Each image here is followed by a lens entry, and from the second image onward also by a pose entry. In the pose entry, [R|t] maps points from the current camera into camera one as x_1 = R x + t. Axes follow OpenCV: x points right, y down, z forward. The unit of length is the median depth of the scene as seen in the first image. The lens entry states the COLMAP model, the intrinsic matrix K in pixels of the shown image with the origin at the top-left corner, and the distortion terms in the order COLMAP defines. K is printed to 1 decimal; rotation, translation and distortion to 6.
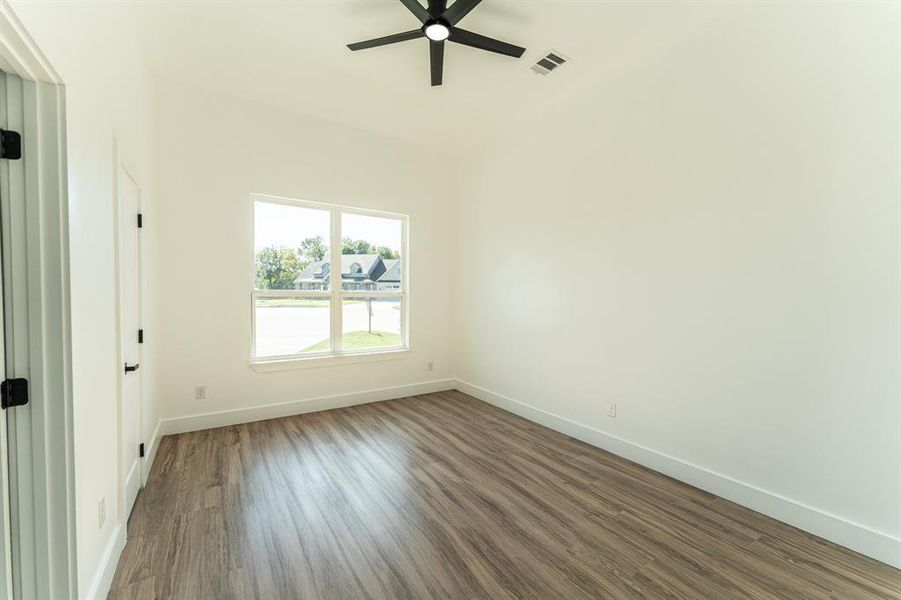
lens RADIAL K [[365.7, 0, 451.0], [0, 365.7, 302.0], [0, 0, 1]] dist [-0.000394, -0.000044]
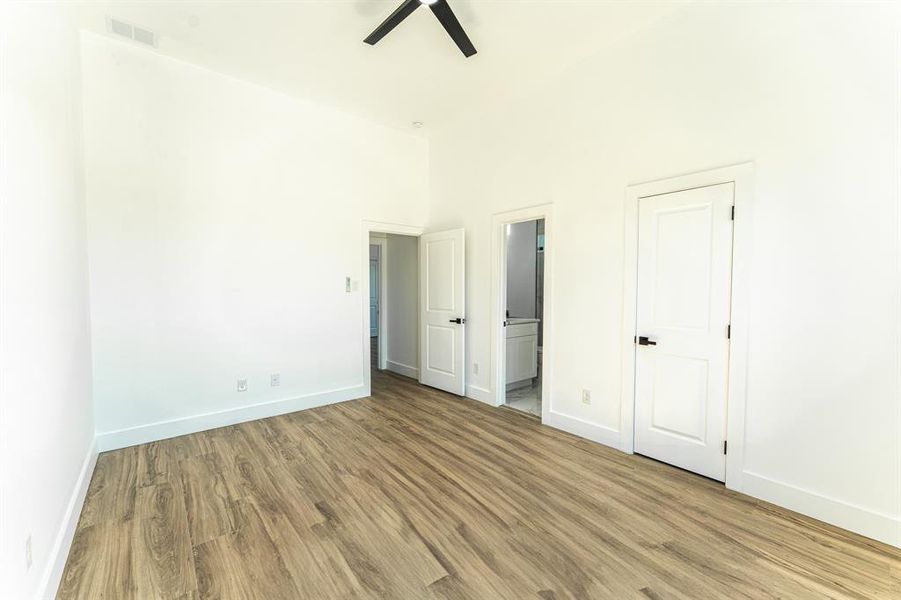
lens RADIAL K [[365.7, 0, 451.0], [0, 365.7, 302.0], [0, 0, 1]] dist [-0.000394, -0.000044]
pose [[-0.993743, -0.006854, -0.111480, 0.000087], [-0.014227, 0.997753, 0.065478, -0.042298], [0.110780, 0.066654, -0.991607, 2.054448]]
